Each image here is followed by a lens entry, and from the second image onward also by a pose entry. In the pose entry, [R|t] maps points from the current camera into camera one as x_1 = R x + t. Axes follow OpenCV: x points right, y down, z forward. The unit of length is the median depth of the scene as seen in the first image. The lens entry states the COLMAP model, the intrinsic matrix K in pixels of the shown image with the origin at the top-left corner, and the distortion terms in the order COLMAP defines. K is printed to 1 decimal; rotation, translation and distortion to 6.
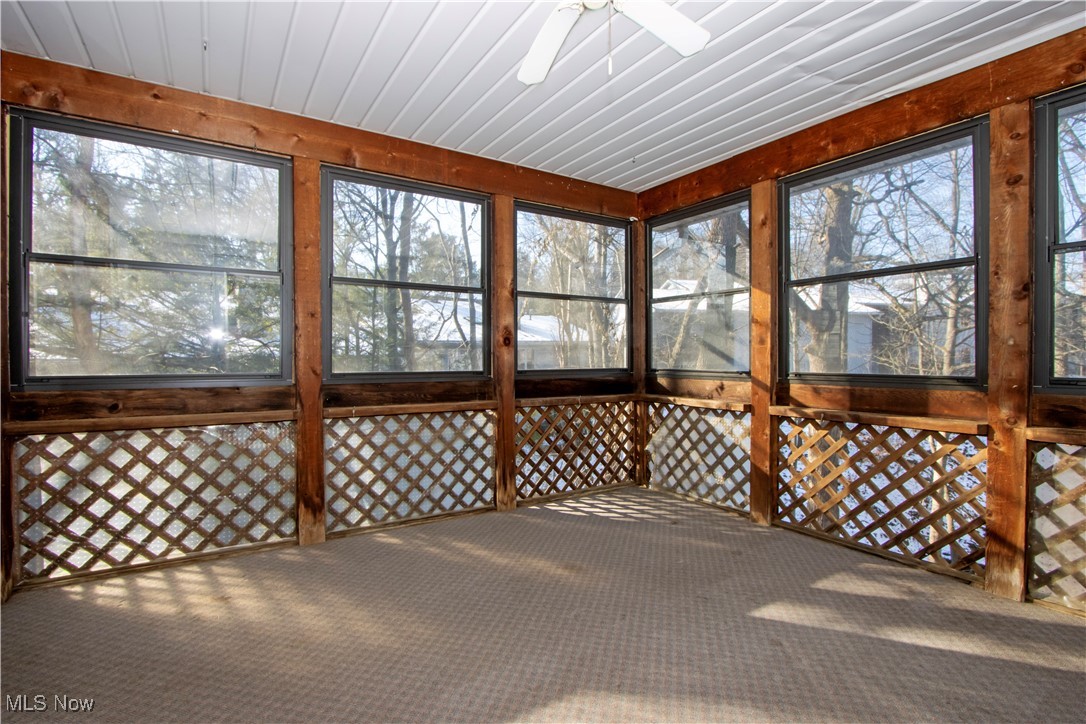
lens RADIAL K [[503.1, 0, 542.3], [0, 503.1, 357.4], [0, 0, 1]] dist [0.000244, -0.000024]
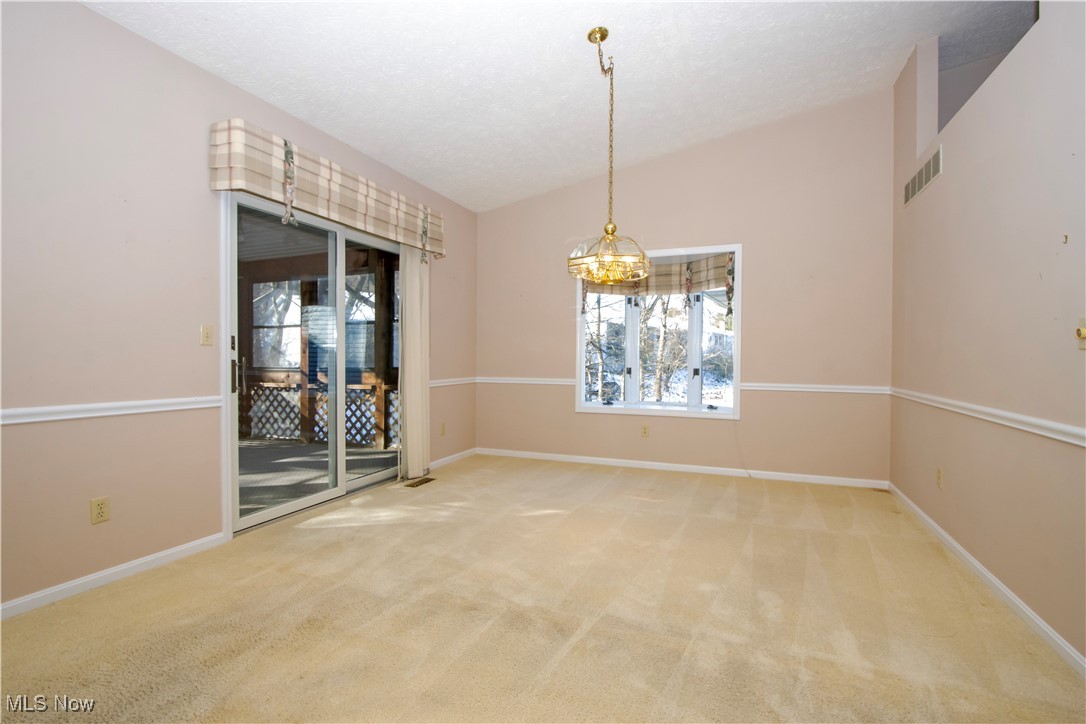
lens RADIAL K [[503.1, 0, 543.7], [0, 503.1, 357.5], [0, 0, 1]] dist [0.000244, -0.000024]
pose [[0.823181, 0.000615, 0.567778, 0.069913], [0.003192, 0.999979, -0.005712, 0.002406], [-0.567769, 0.006514, 0.823162, -1.099737]]
